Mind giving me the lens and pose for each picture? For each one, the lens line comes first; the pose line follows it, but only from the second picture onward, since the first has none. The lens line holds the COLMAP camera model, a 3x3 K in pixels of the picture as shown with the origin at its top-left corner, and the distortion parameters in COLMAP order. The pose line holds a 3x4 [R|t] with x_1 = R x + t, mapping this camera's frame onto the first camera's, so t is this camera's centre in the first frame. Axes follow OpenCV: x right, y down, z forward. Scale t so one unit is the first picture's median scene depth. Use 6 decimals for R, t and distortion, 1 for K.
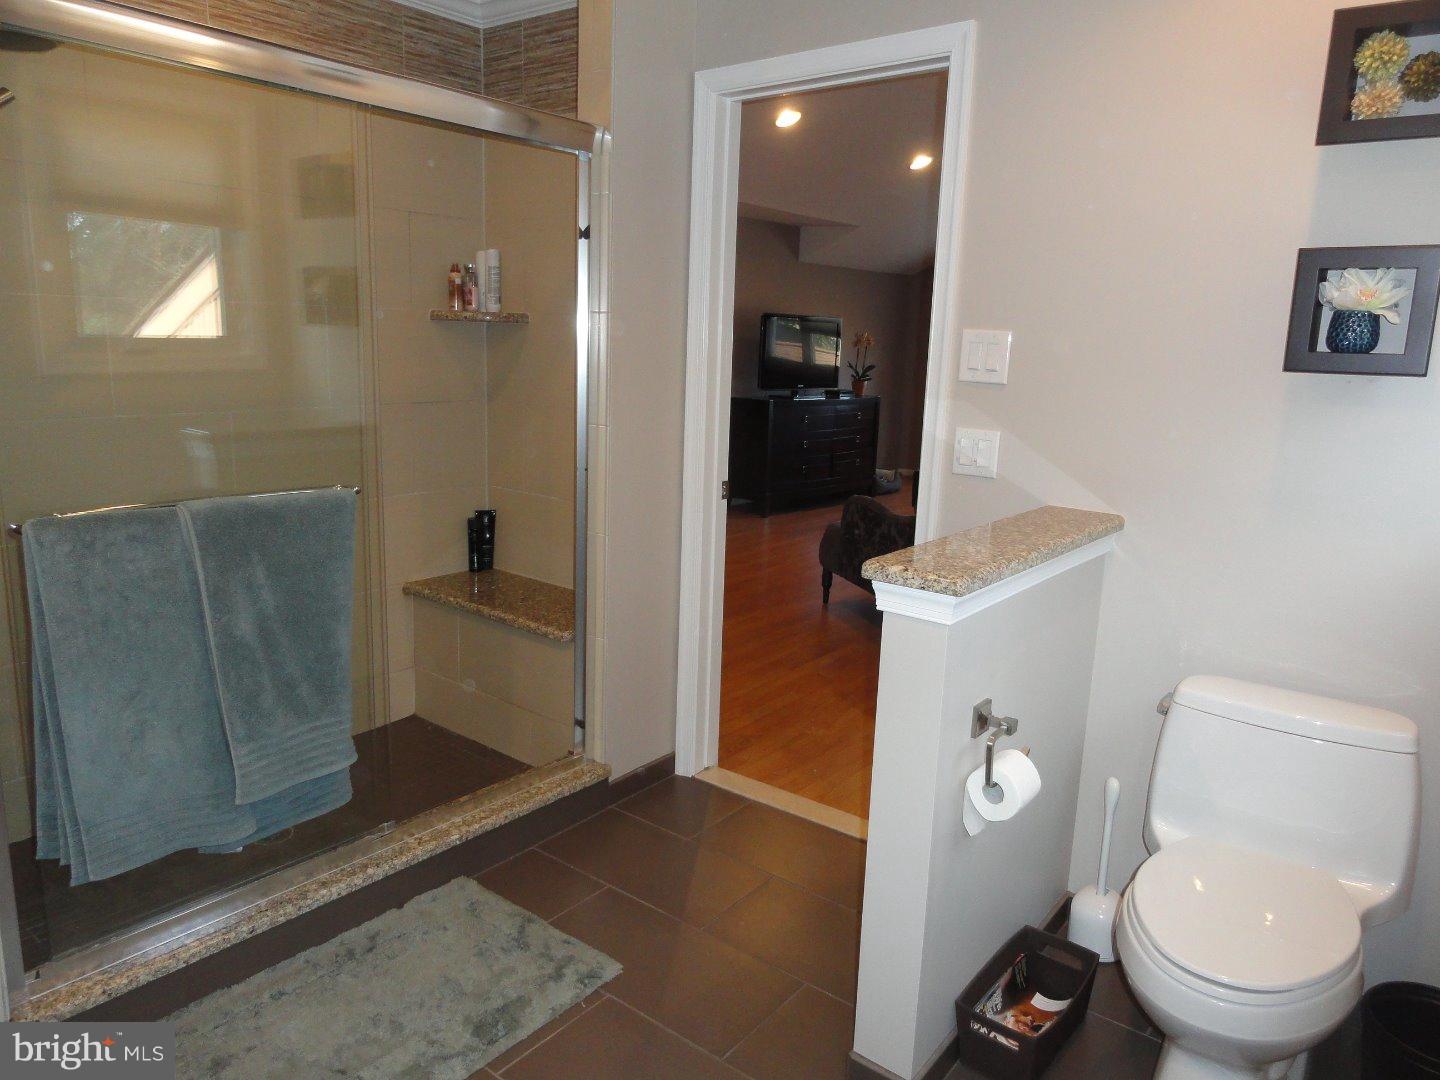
lens RADIAL K [[1002.7, 0, 716.9], [0, 1002.7, 534.6], [0, 0, 1]] dist [-0.007308, 0.006345]
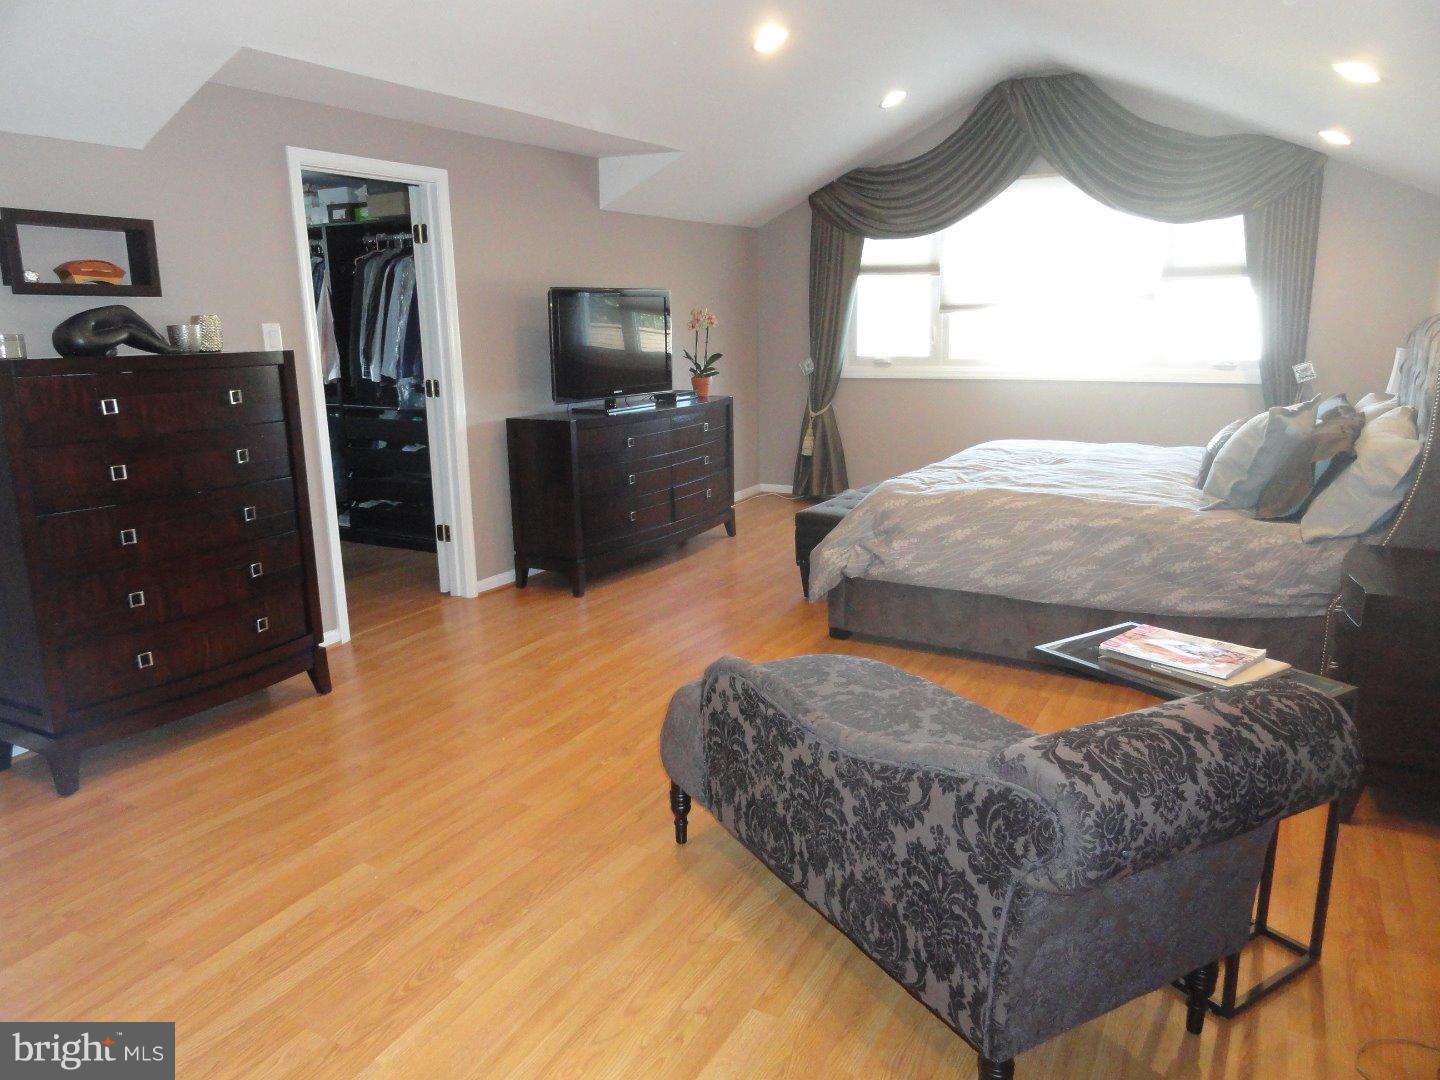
lens RADIAL K [[1002.7, 0, 718.1], [0, 1002.7, 542.6], [0, 0, 1]] dist [-0.007308, 0.006345]
pose [[0.985108, -0.087696, 0.147891, 0.038868], [0.083005, 0.995839, 0.037607, -0.062984], [-0.150573, -0.024771, 0.988288, 0.299082]]
